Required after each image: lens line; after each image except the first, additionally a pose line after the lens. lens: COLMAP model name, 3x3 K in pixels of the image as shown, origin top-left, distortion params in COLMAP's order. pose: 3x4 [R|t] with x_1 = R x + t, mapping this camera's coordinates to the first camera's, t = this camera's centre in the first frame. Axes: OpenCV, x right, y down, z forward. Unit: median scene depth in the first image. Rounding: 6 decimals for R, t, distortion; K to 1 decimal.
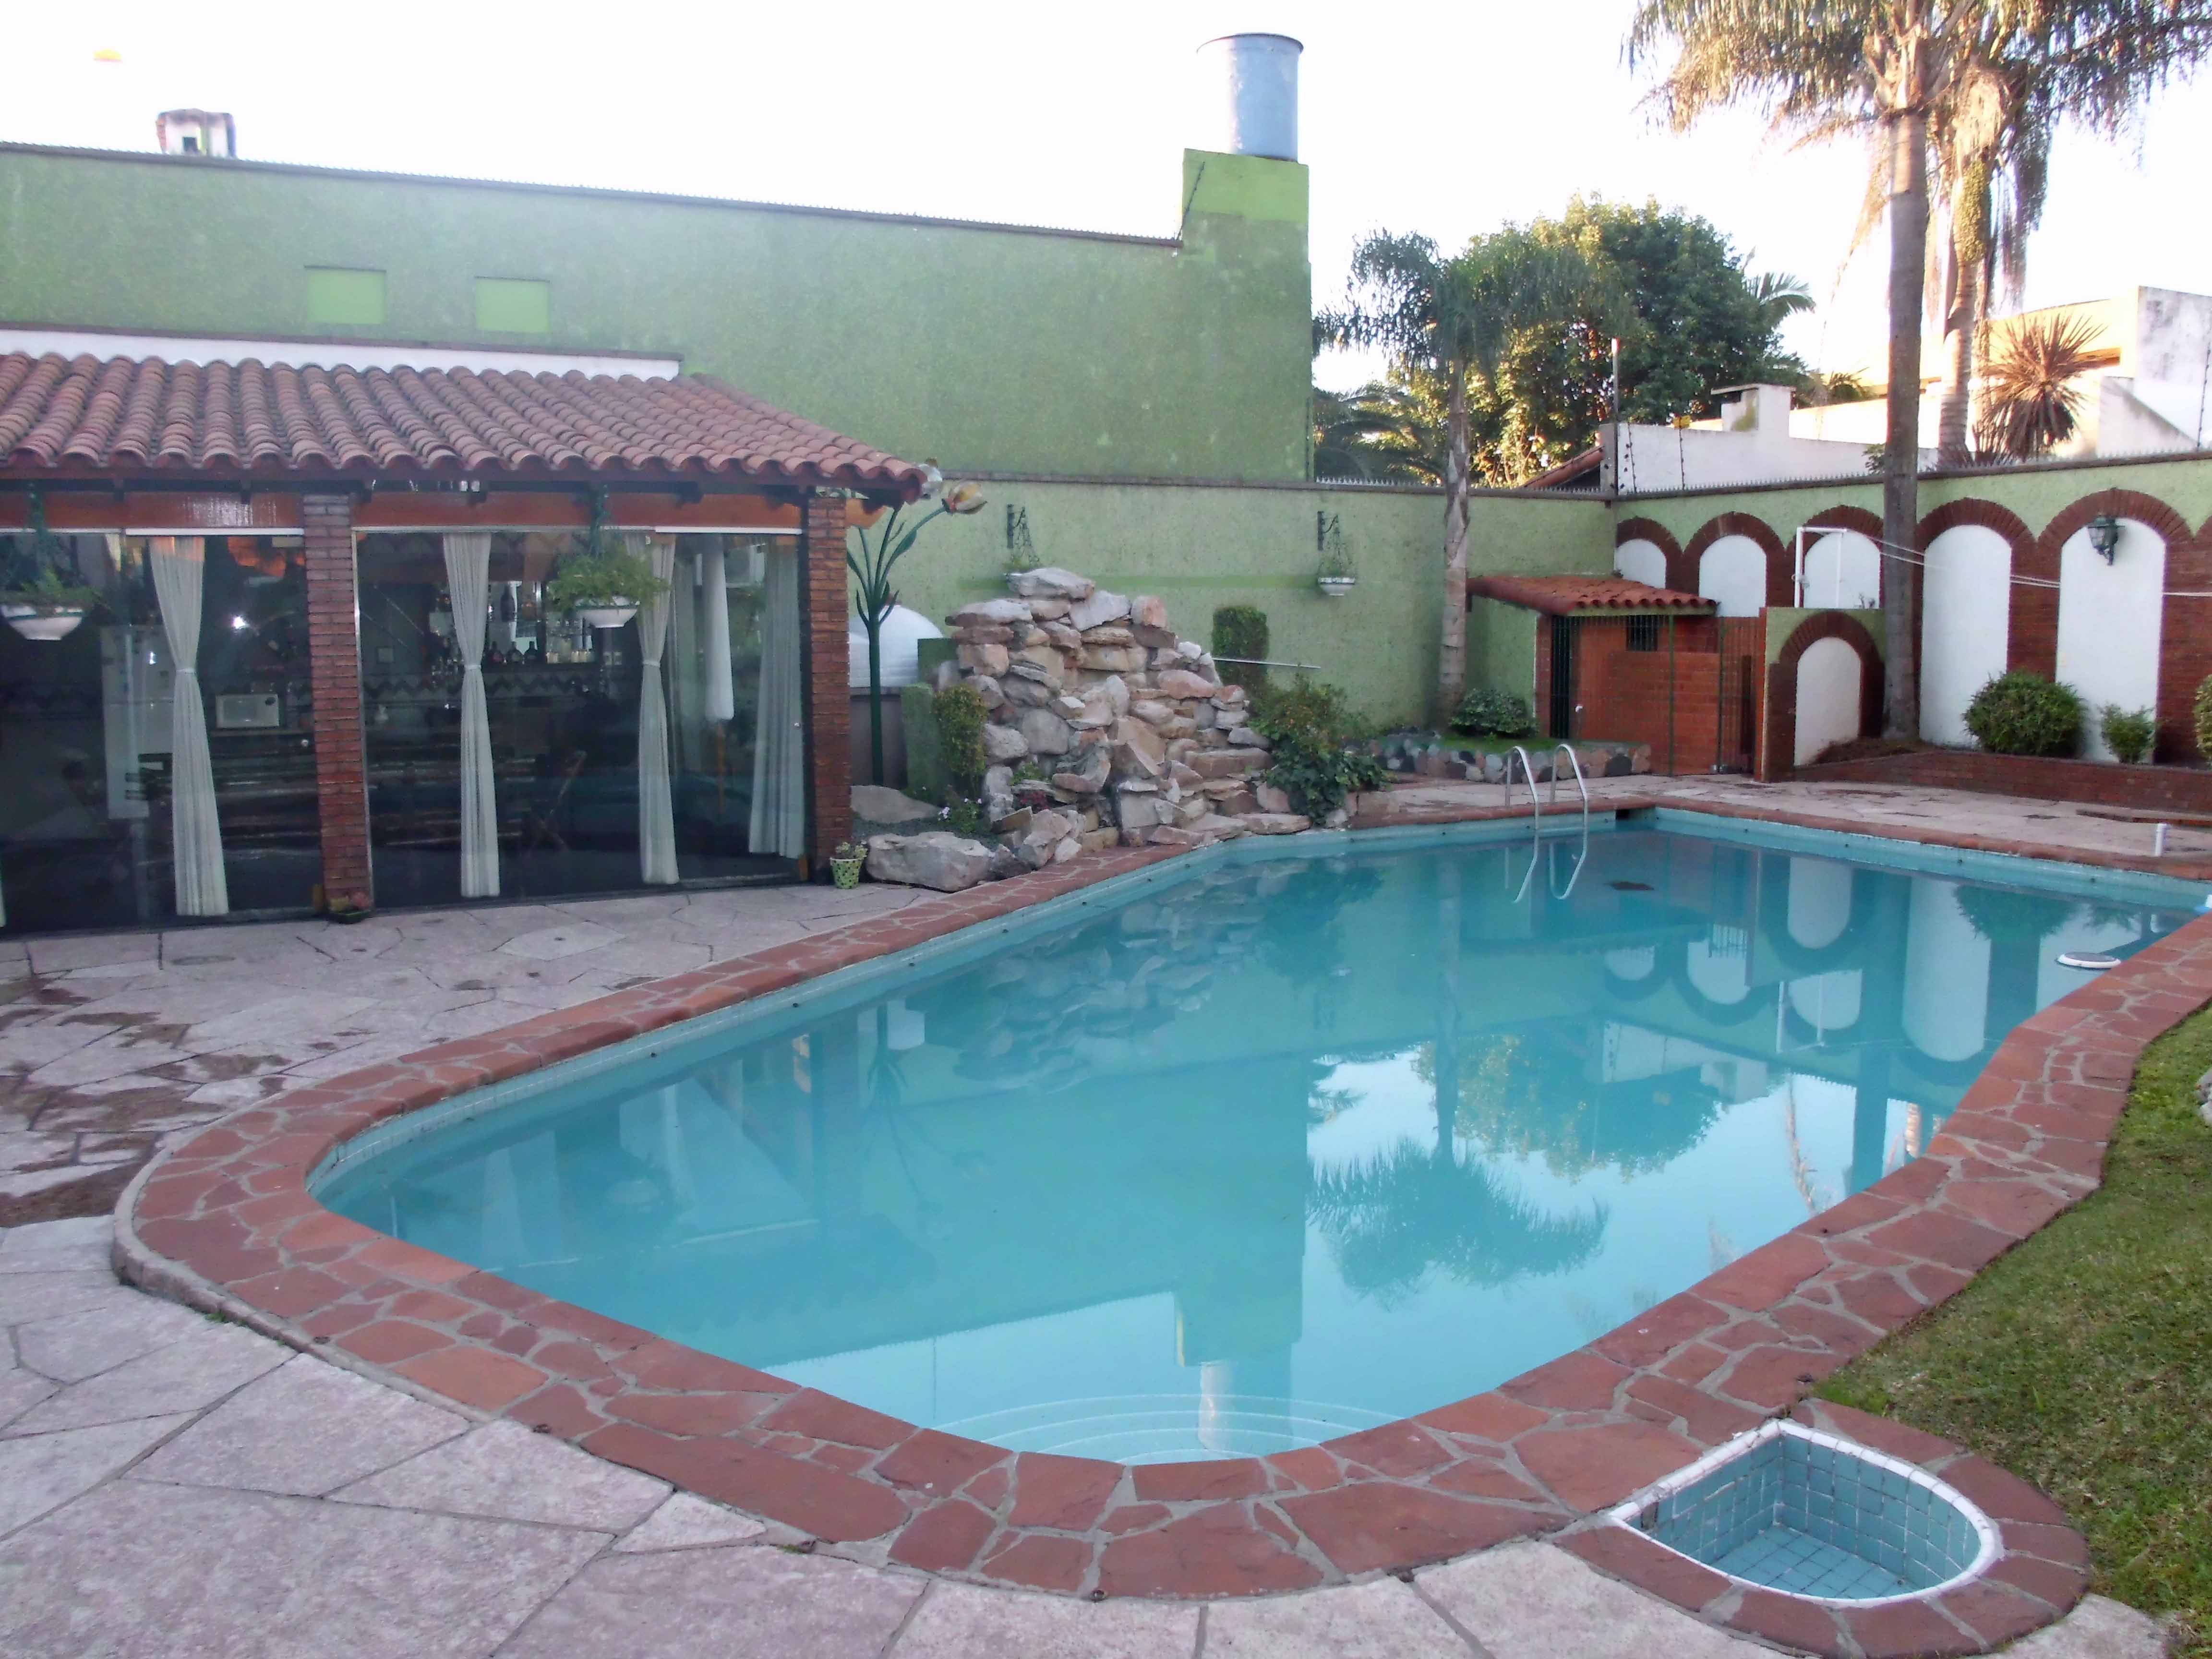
lens RADIAL K [[1768.0, 0, 1106.0], [0, 1768.0, 829.5], [0, 0, 1]] dist [-0.166403, 0.150487]
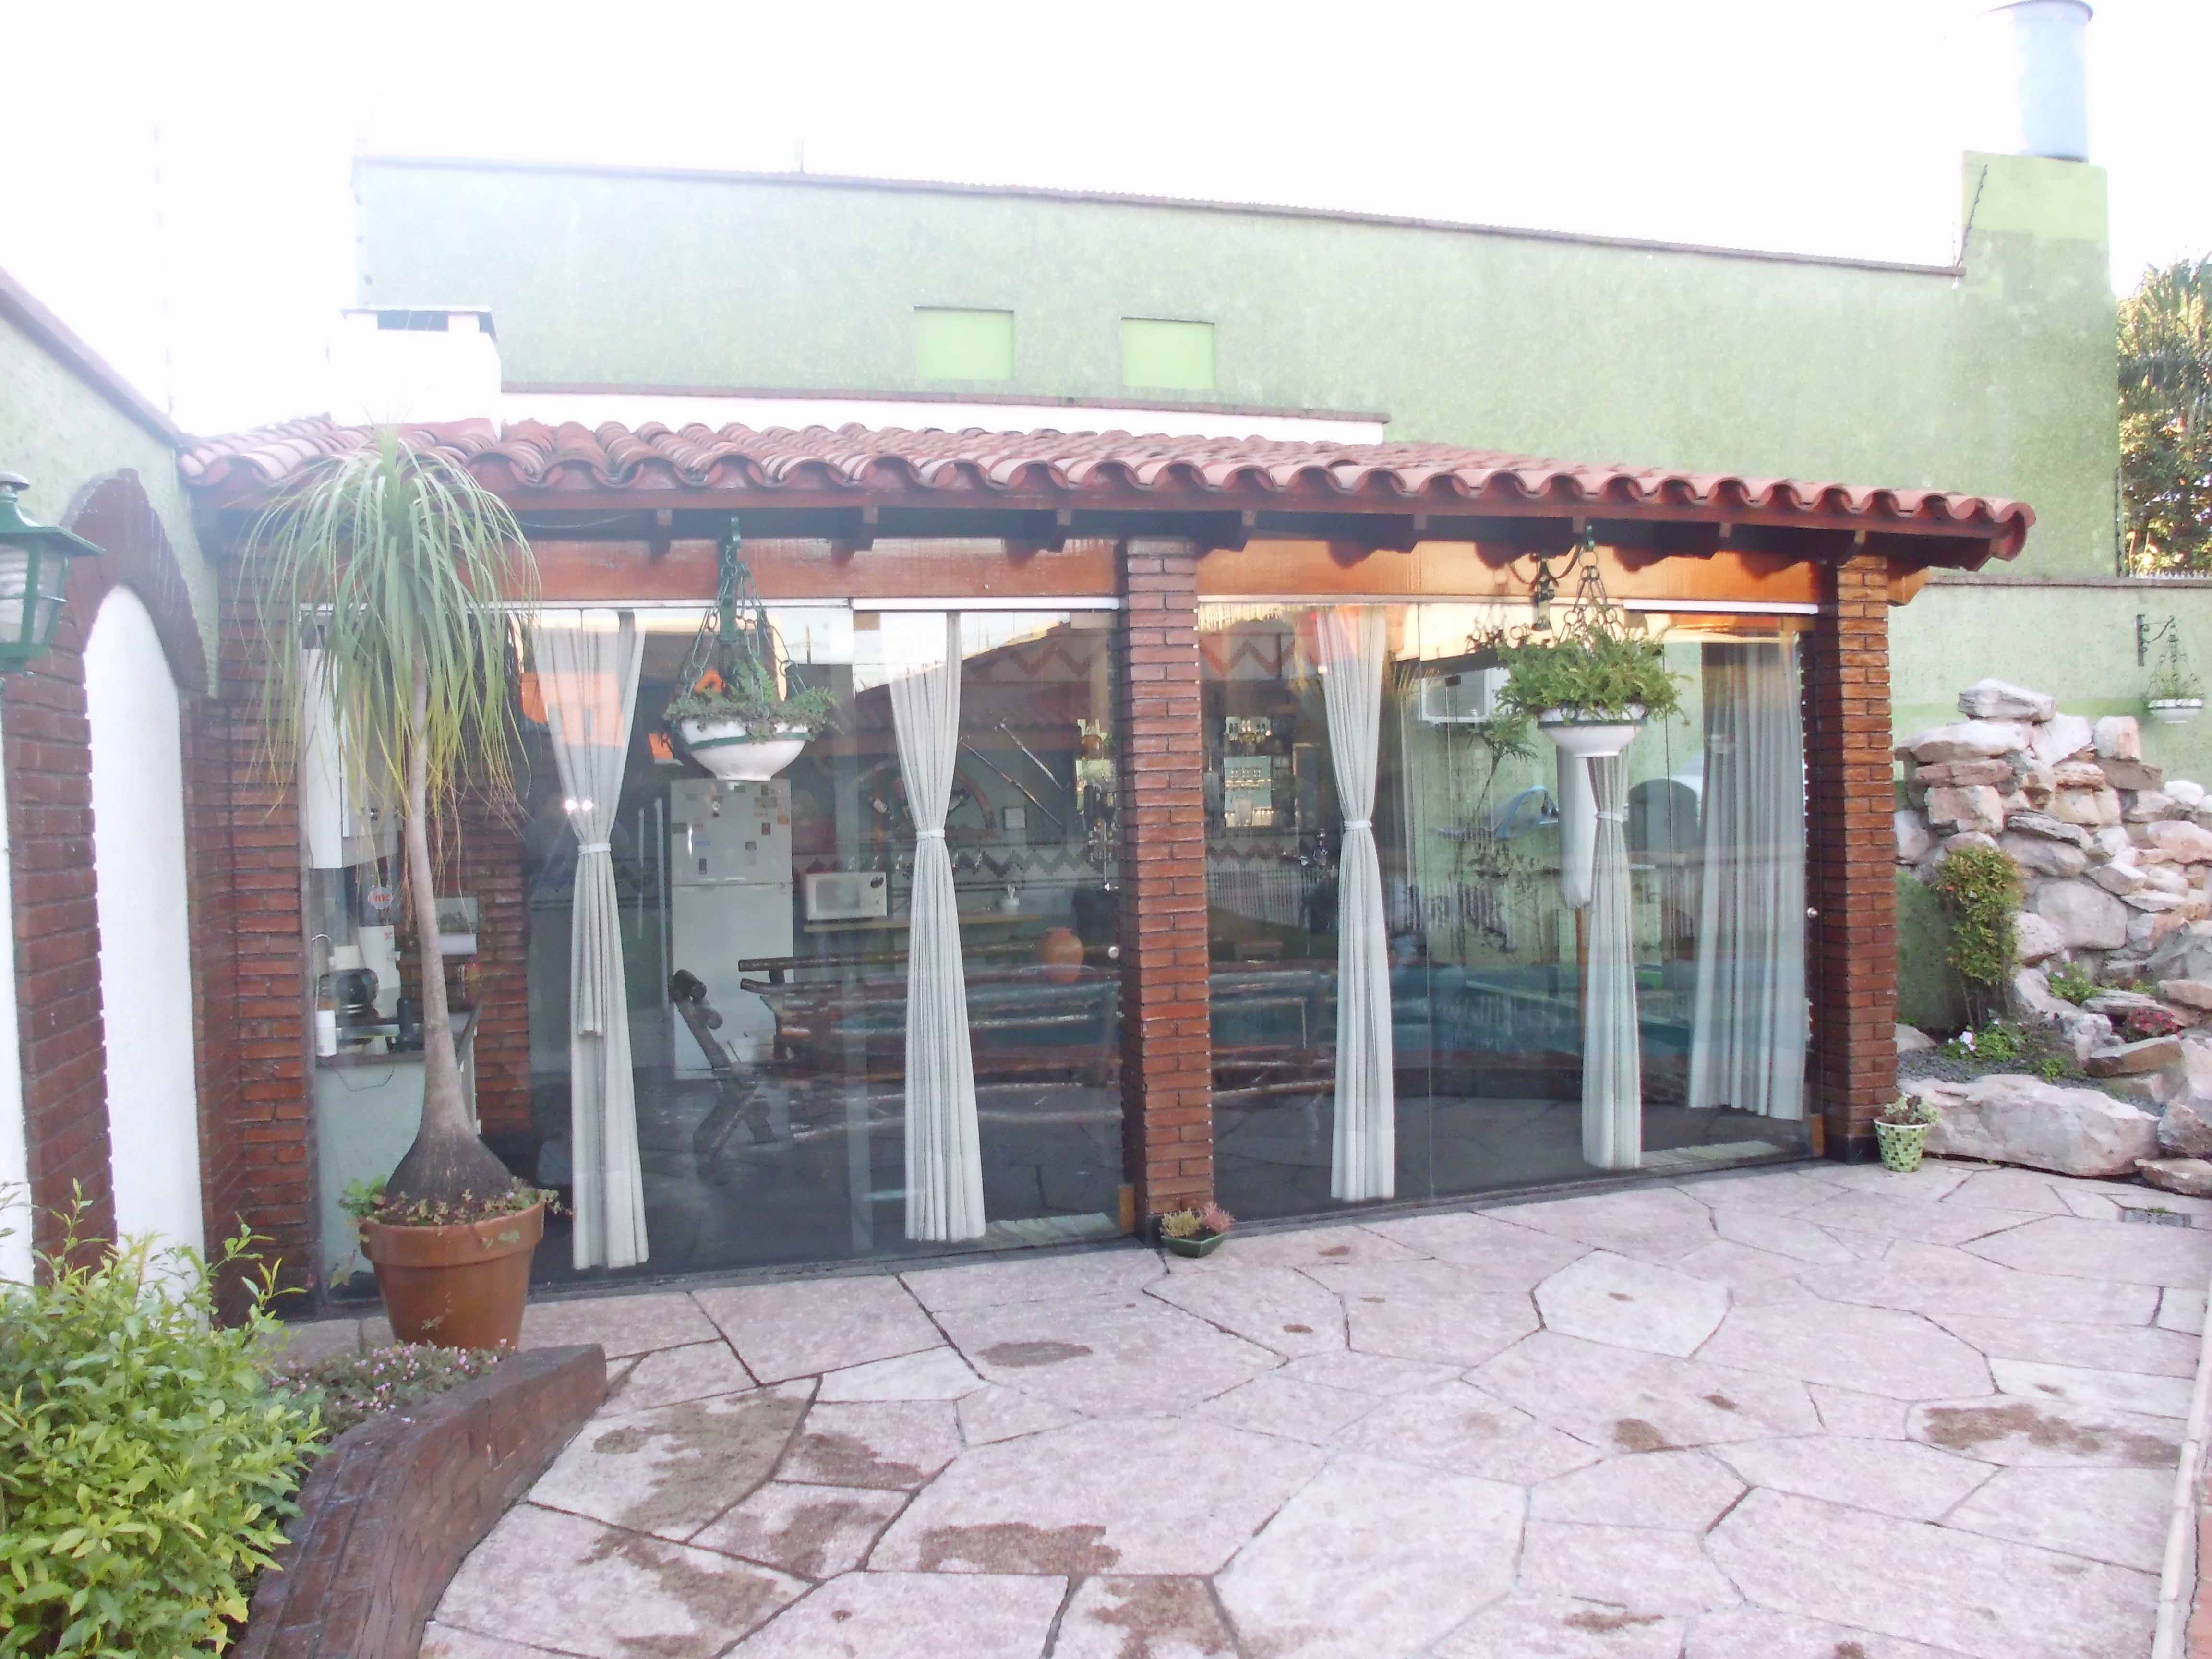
lens RADIAL K [[1768.0, 0, 1106.0], [0, 1768.0, 829.5], [0, 0, 1]] dist [-0.166403, 0.150487]
pose [[0.985072, -0.020135, -0.170963, -0.273155], [0.003263, 0.995141, -0.098405, -0.024435], [0.172113, 0.096378, 0.980351, 0.291778]]
